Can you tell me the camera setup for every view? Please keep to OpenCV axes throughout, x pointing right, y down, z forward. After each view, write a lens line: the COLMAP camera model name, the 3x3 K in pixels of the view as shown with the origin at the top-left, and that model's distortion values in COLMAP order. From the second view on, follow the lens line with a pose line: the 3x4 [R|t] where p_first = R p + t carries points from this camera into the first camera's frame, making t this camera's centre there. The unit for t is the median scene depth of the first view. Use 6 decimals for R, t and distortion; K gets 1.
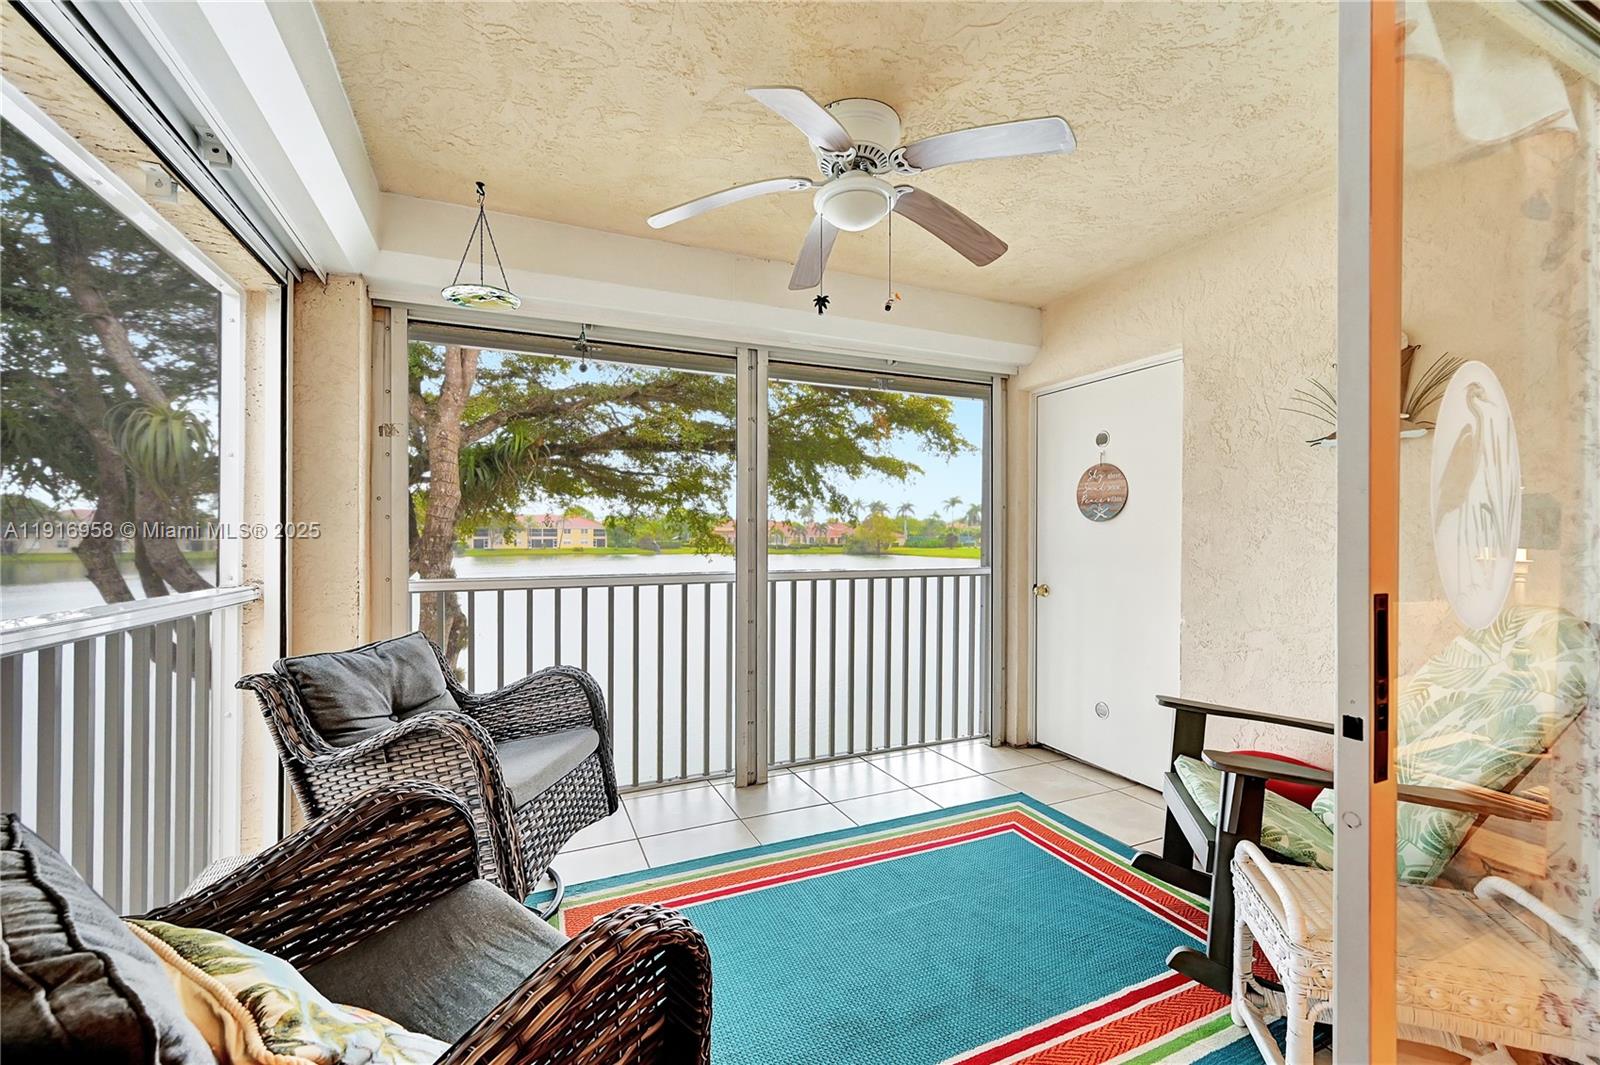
lens RADIAL K [[630.2, 0, 762.6], [0, 630.2, 536.3], [0, 0, 1]] dist [0.001086, -0.000327]
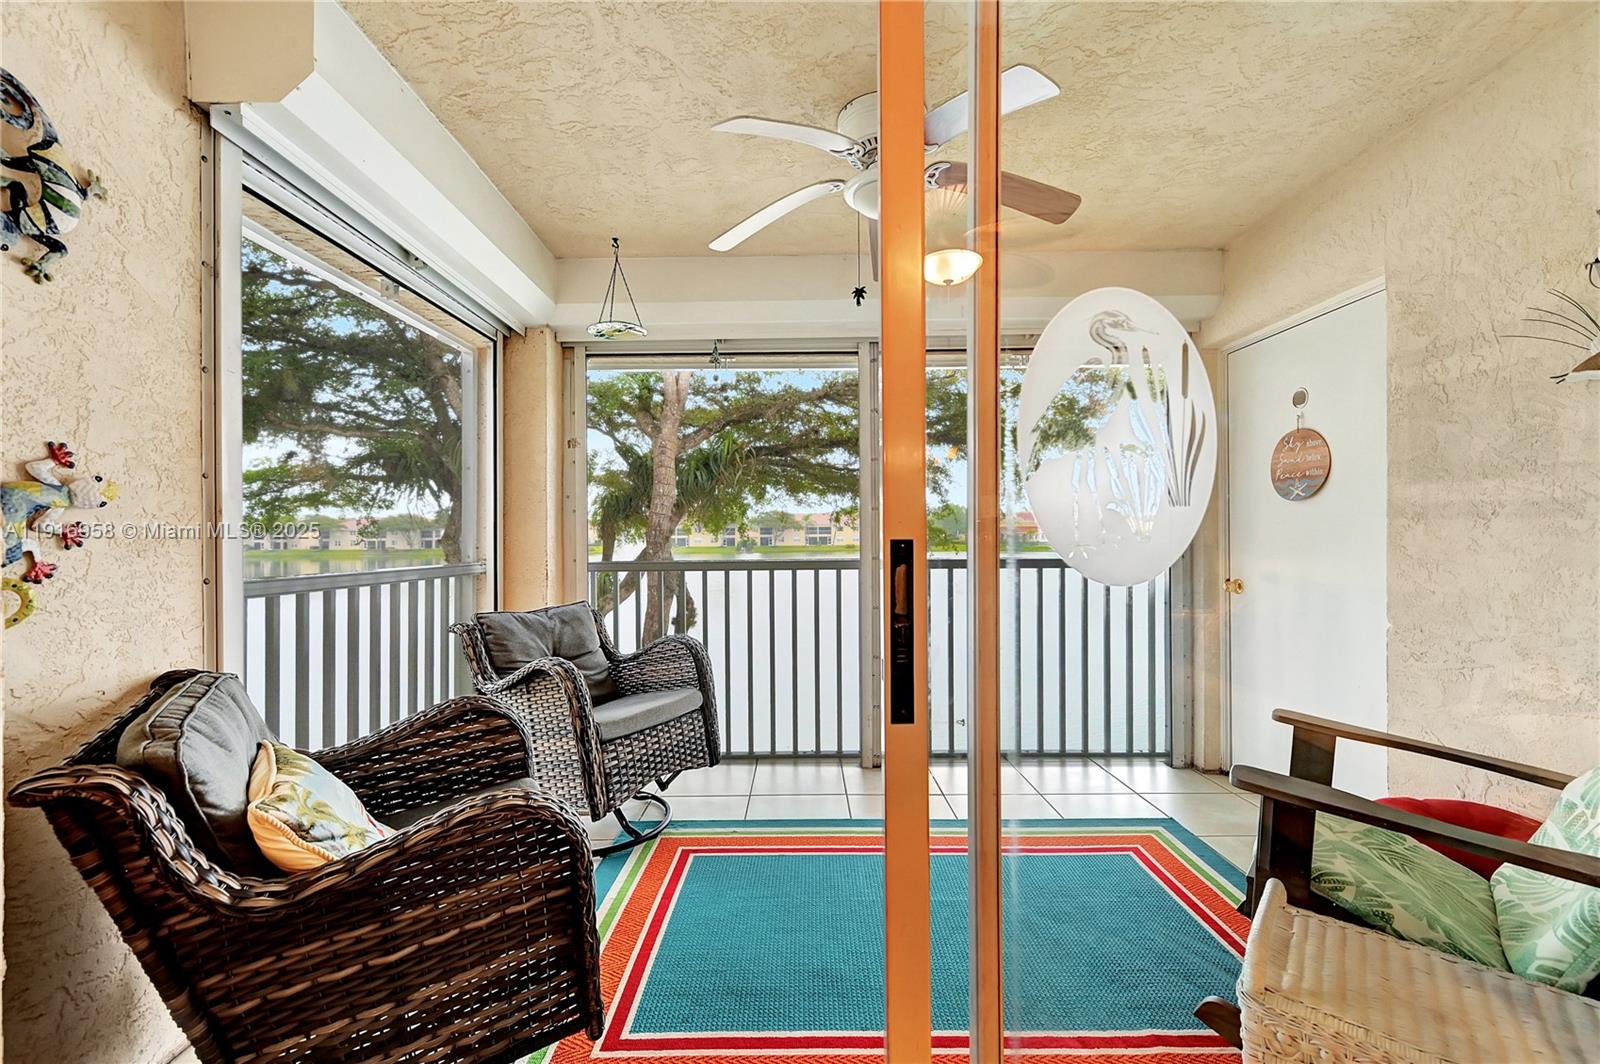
lens RADIAL K [[630.2, 0, 775.9], [0, 630.2, 531.1], [0, 0, 1]] dist [0.001086, -0.000327]
pose [[0.917415, -0.007577, -0.397859, 0.320995], [0.005798, 0.999967, -0.005676, 0.021244], [0.397889, 0.002900, 0.917429, -0.005134]]
